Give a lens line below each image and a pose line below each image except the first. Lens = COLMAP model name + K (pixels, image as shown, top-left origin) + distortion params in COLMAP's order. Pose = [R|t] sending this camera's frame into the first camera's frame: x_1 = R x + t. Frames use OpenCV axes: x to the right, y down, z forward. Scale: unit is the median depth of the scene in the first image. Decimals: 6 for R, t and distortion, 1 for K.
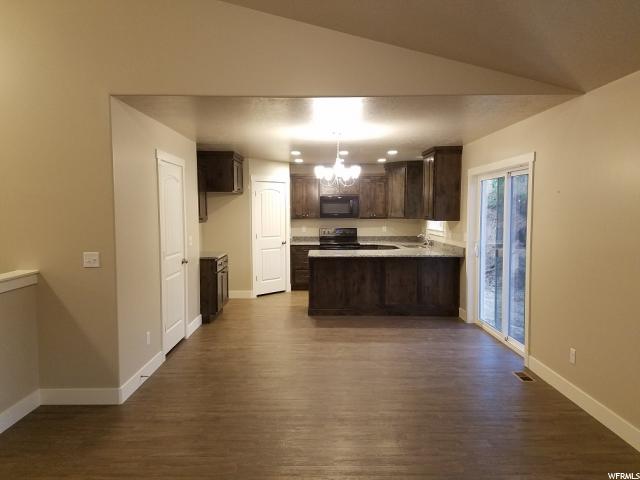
lens RADIAL K [[489.1, 0, 313.6], [0, 489.1, 242.8], [0, 0, 1]] dist [0.225825, -0.392267]
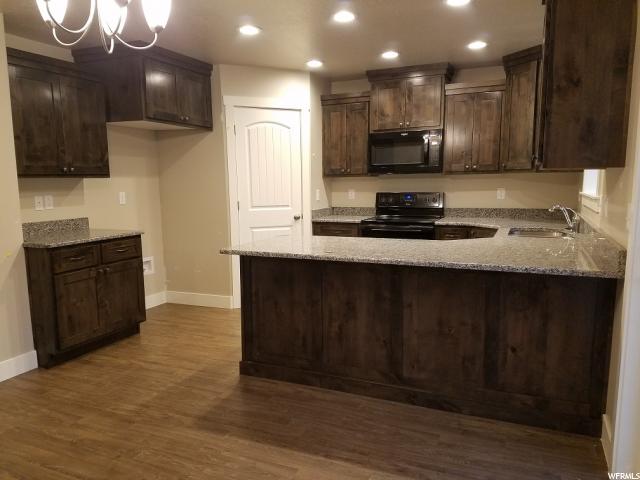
lens RADIAL K [[486.4, 0, 321.2], [0, 486.4, 250.9], [0, 0, 1]] dist [0.233684, -0.380749]
pose [[0.922448, 0.050577, -0.382794, 0.236668], [-0.020138, 0.996337, 0.083111, -0.011438], [0.385595, -0.068957, 0.920088, 0.599886]]
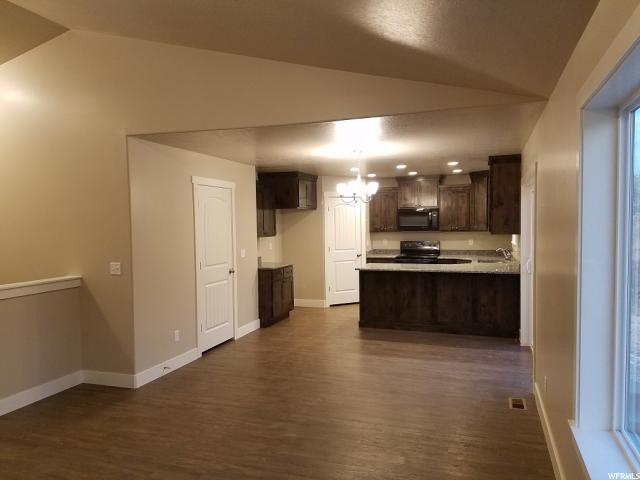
lens RADIAL K [[489.1, 0, 313.6], [0, 489.1, 242.8], [0, 0, 1]] dist [0.225825, -0.392267]
pose [[0.944076, 0.003003, -0.329713, 0.237652], [-0.010550, 0.999722, -0.021102, -0.004823], [0.329558, 0.023401, 0.943845, -0.005606]]
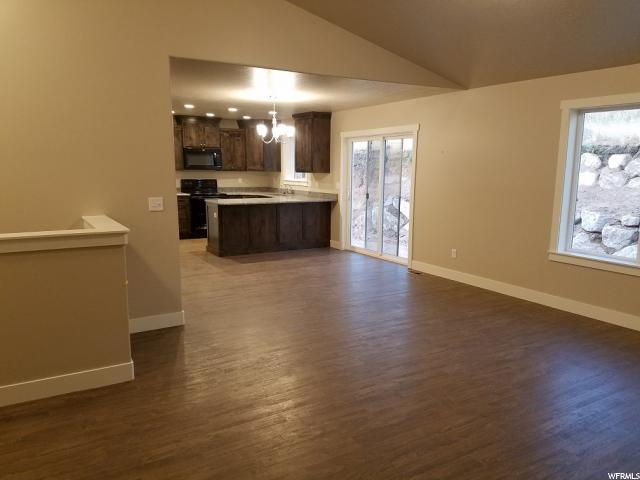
lens RADIAL K [[486.4, 0, 321.2], [0, 486.4, 250.9], [0, 0, 1]] dist [0.233684, -0.380749]
pose [[0.852996, -0.081511, 0.515514, -0.393258], [0.025924, 0.993127, 0.114134, 0.011116], [-0.521274, -0.083991, 0.849246, -0.083610]]
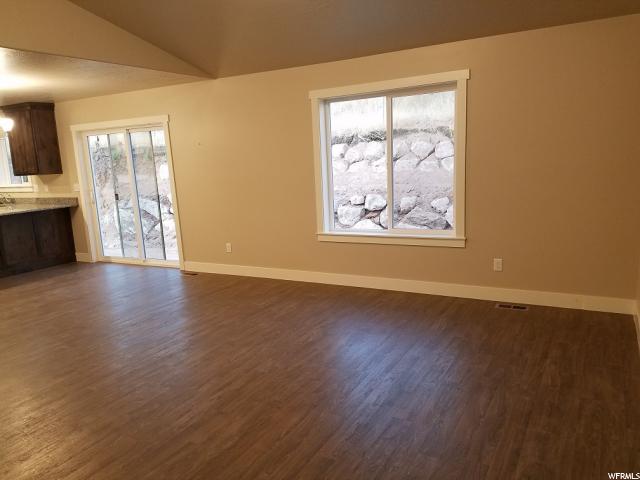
lens RADIAL K [[489.1, 0, 313.6], [0, 489.1, 242.8], [0, 0, 1]] dist [0.225825, -0.392267]
pose [[0.489848, -0.172218, 0.854628, -0.395931], [0.108848, 0.984705, 0.136042, 0.013674], [-0.864986, 0.026384, 0.501102, -0.013433]]
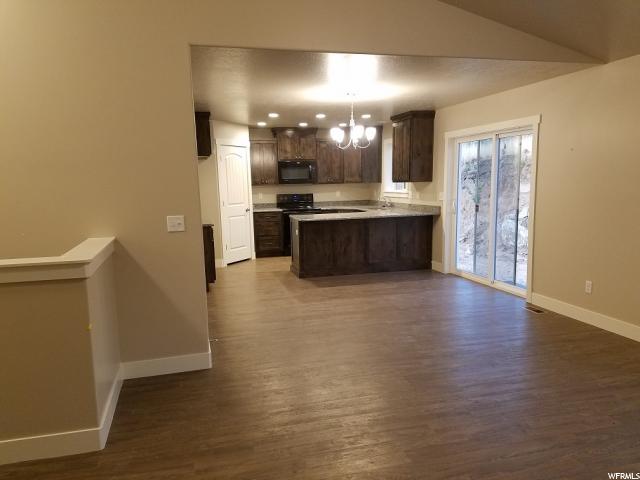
lens RADIAL K [[486.4, 0, 321.2], [0, 486.4, 250.9], [0, 0, 1]] dist [0.233684, -0.380749]
pose [[0.961635, -0.057025, 0.268340, -0.236069], [0.036861, 0.996145, 0.079595, 0.011773], [-0.271844, -0.066650, 0.960030, 0.018151]]
